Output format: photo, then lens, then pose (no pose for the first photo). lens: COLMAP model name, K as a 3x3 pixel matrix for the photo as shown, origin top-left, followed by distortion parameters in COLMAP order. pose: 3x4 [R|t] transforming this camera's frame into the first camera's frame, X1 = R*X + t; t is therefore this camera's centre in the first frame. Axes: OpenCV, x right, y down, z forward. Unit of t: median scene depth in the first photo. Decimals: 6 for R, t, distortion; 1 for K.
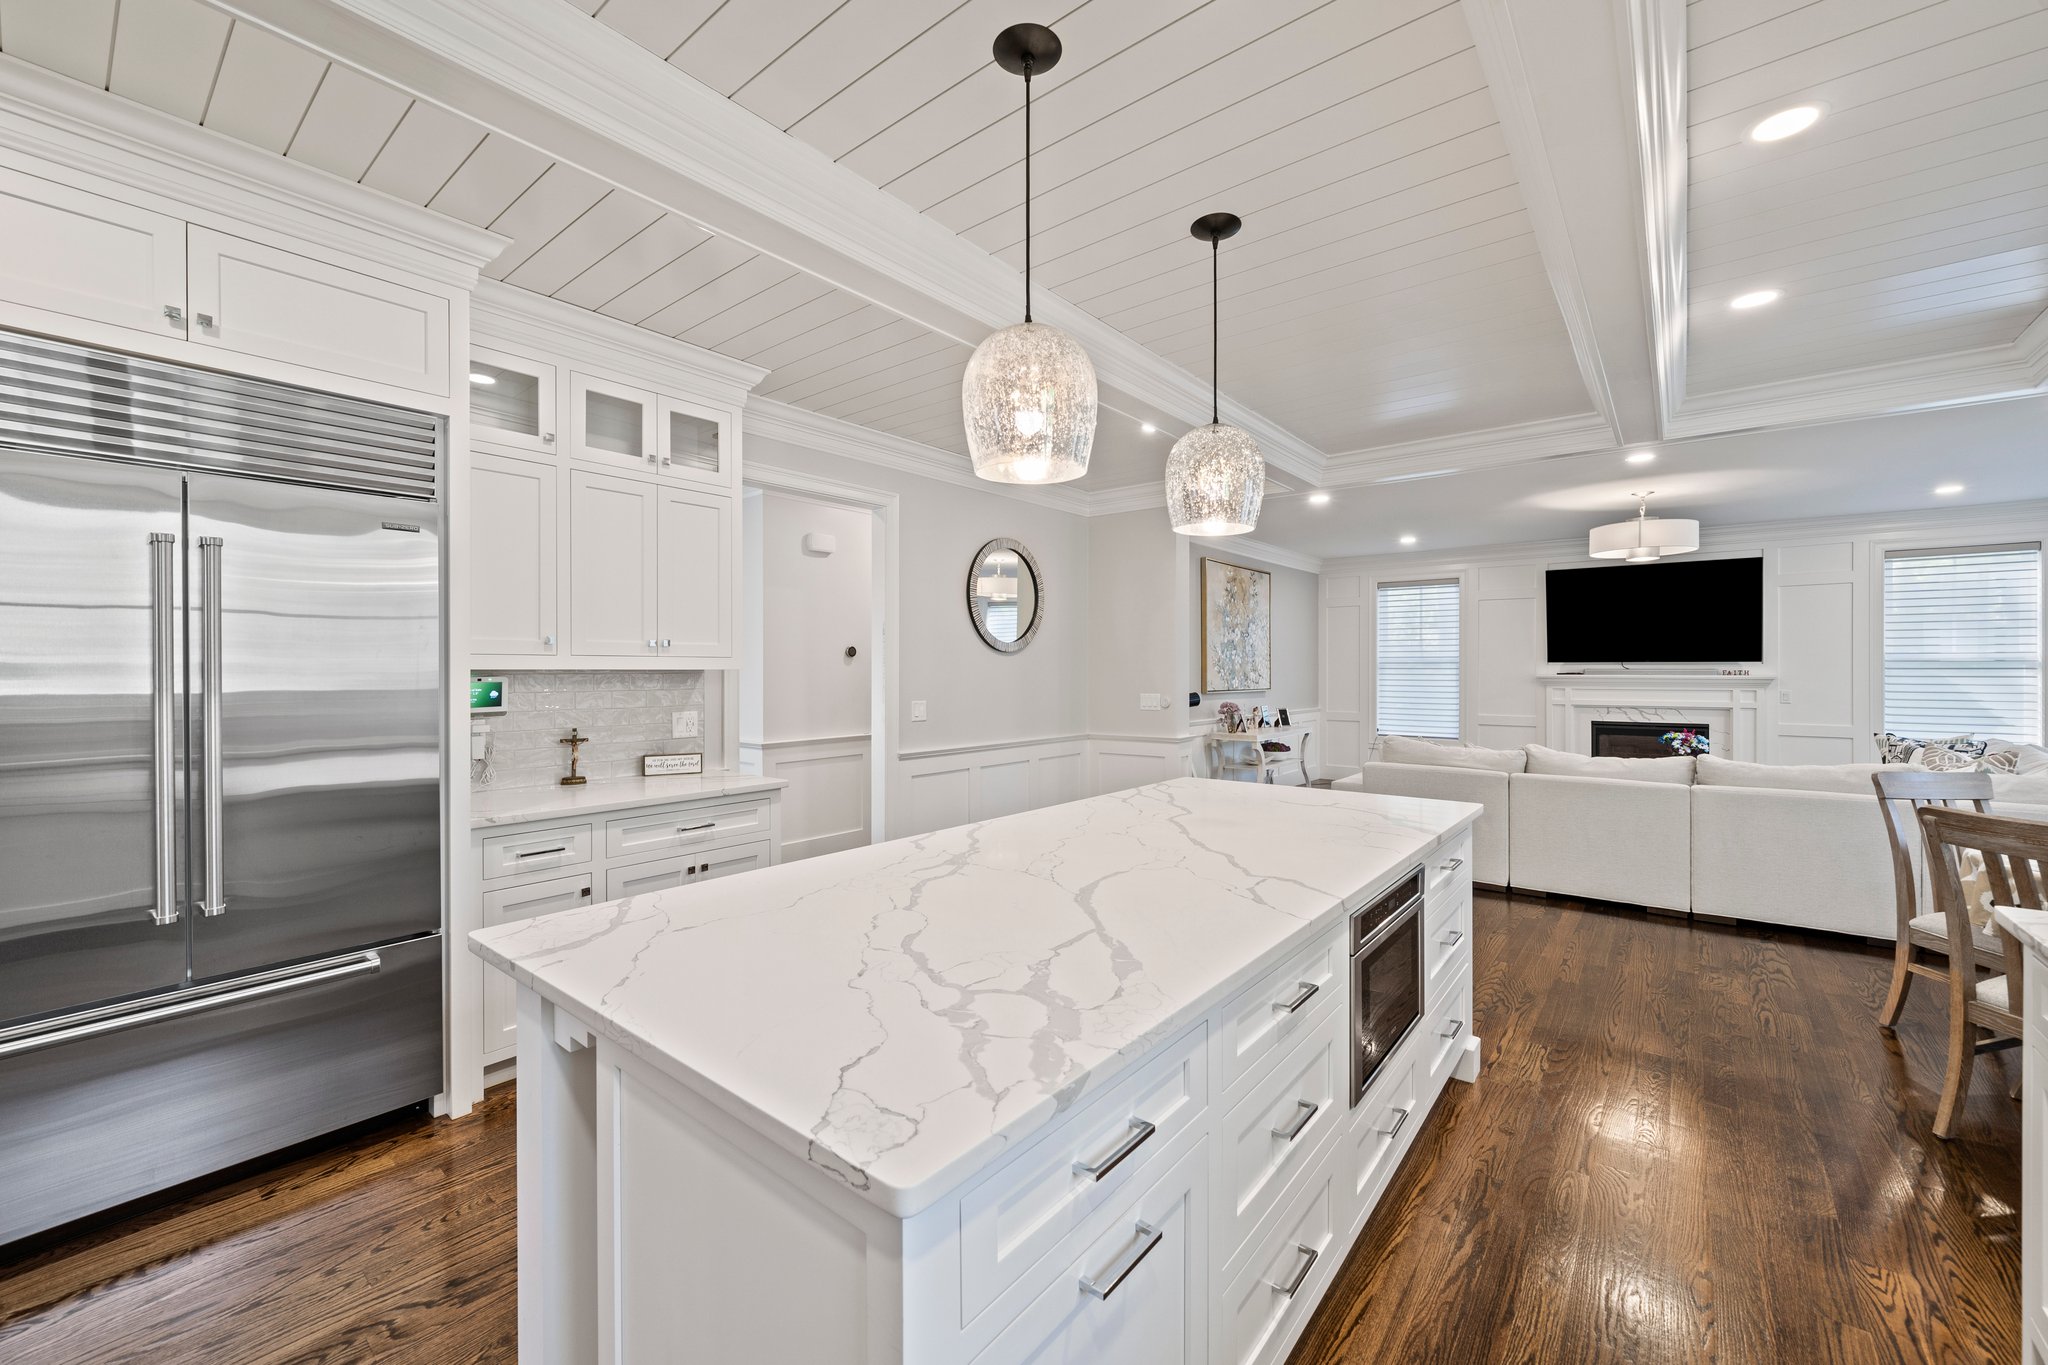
lens RADIAL K [[809.7, 0, 1023.2], [0, 809.7, 674.0], [0, 0, 1]] dist [-0.009301, -0.000051]
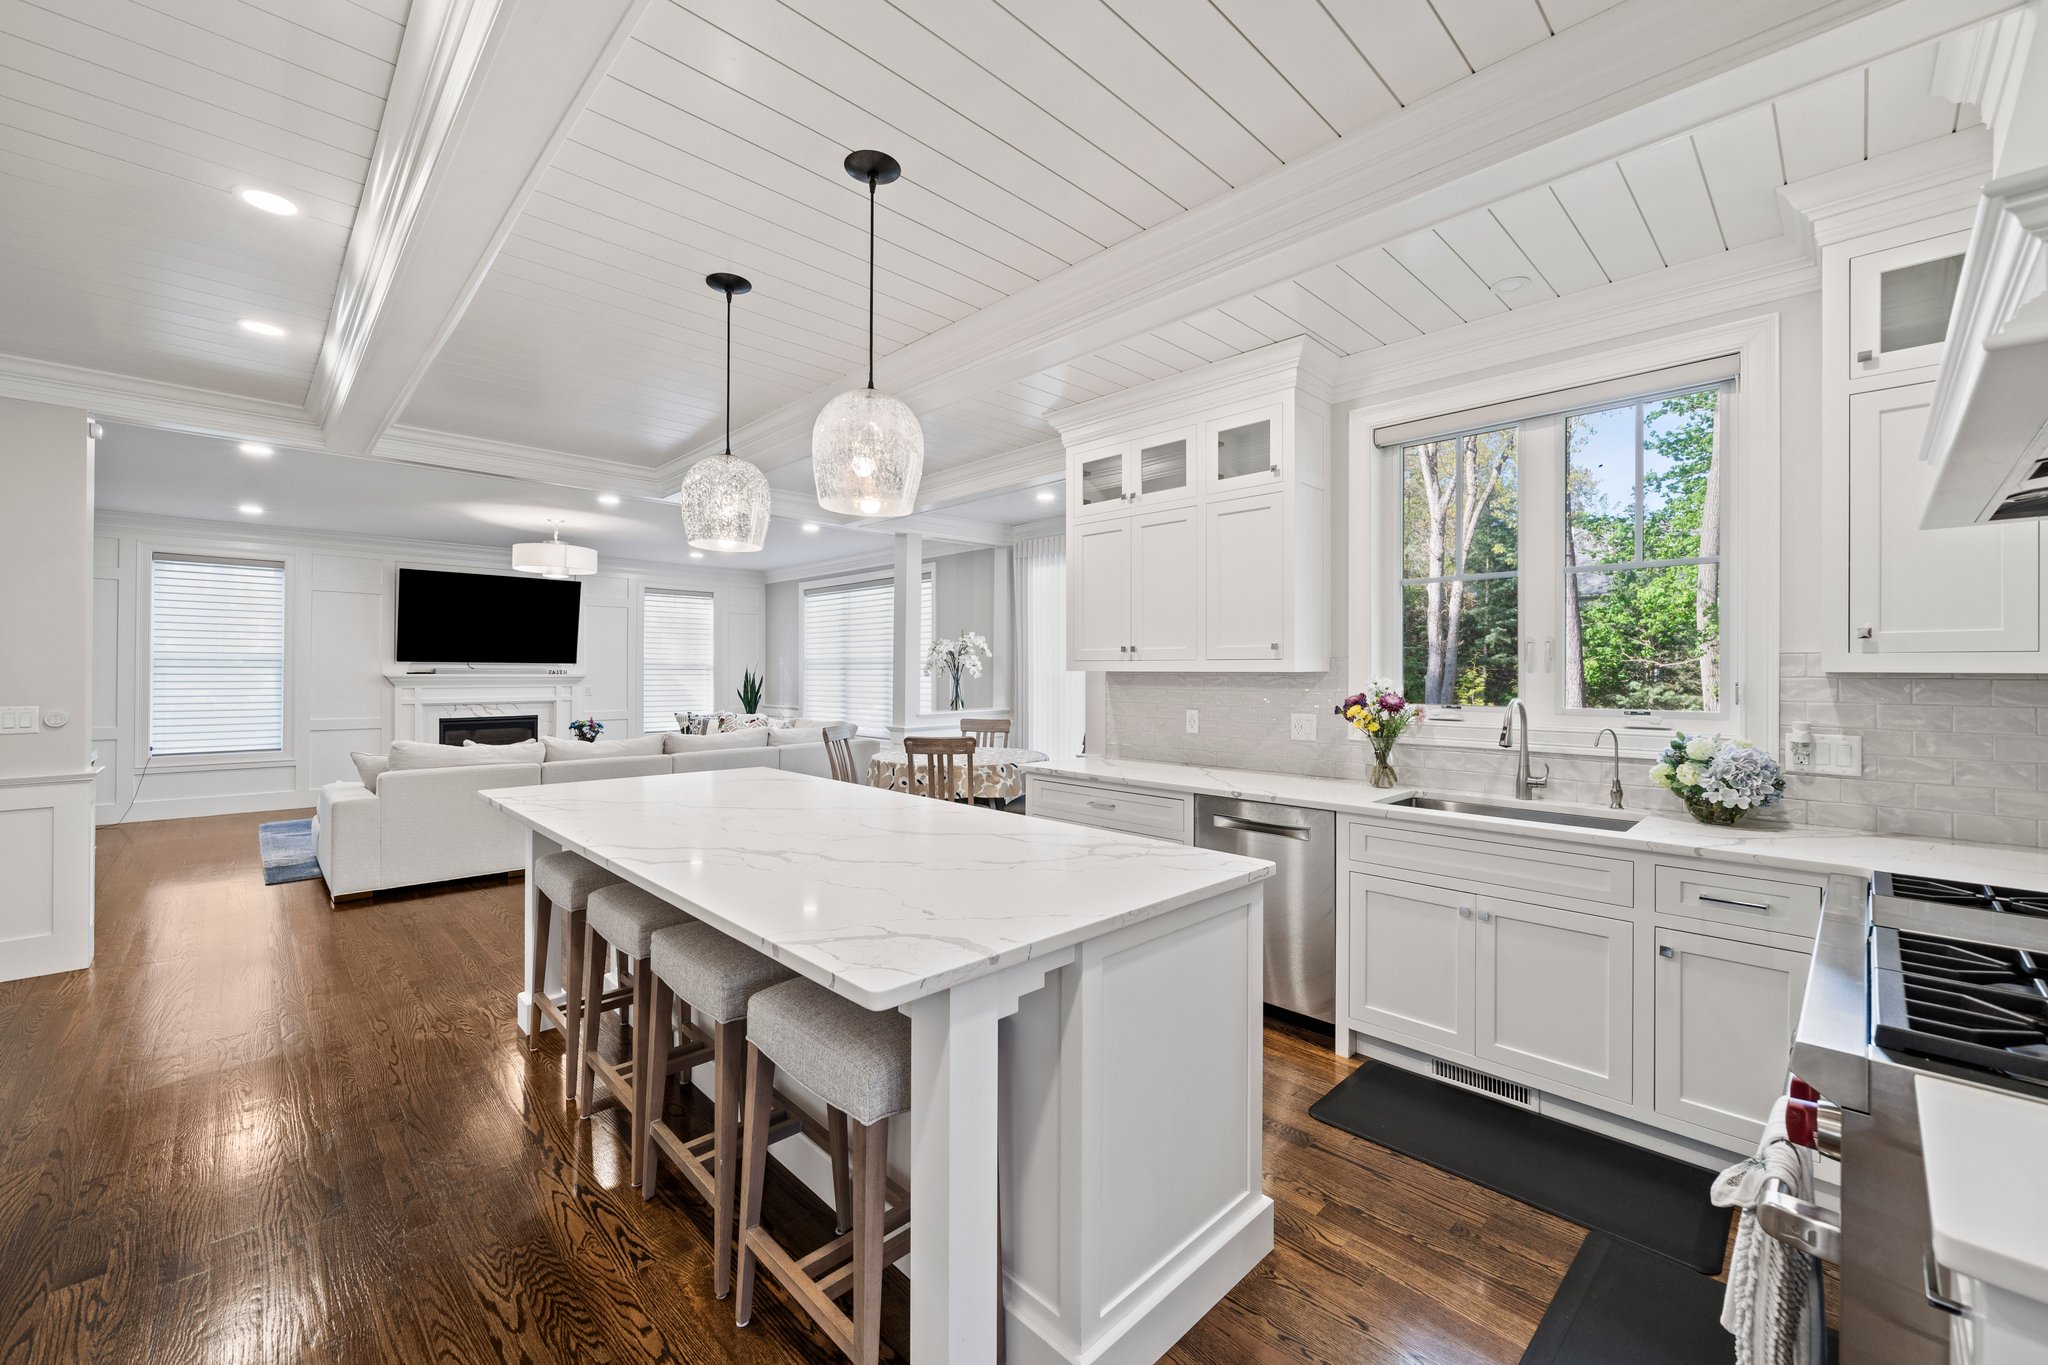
lens RADIAL K [[809.7, 0, 1038.9], [0, 809.7, 665.9], [0, 0, 1]] dist [-0.009301, -0.000051]
pose [[0.106079, 0.007727, 0.994328, -0.247859], [0.001639, 0.999967, -0.007945, -0.000086], [-0.994356, 0.002473, 0.106062, 0.125310]]
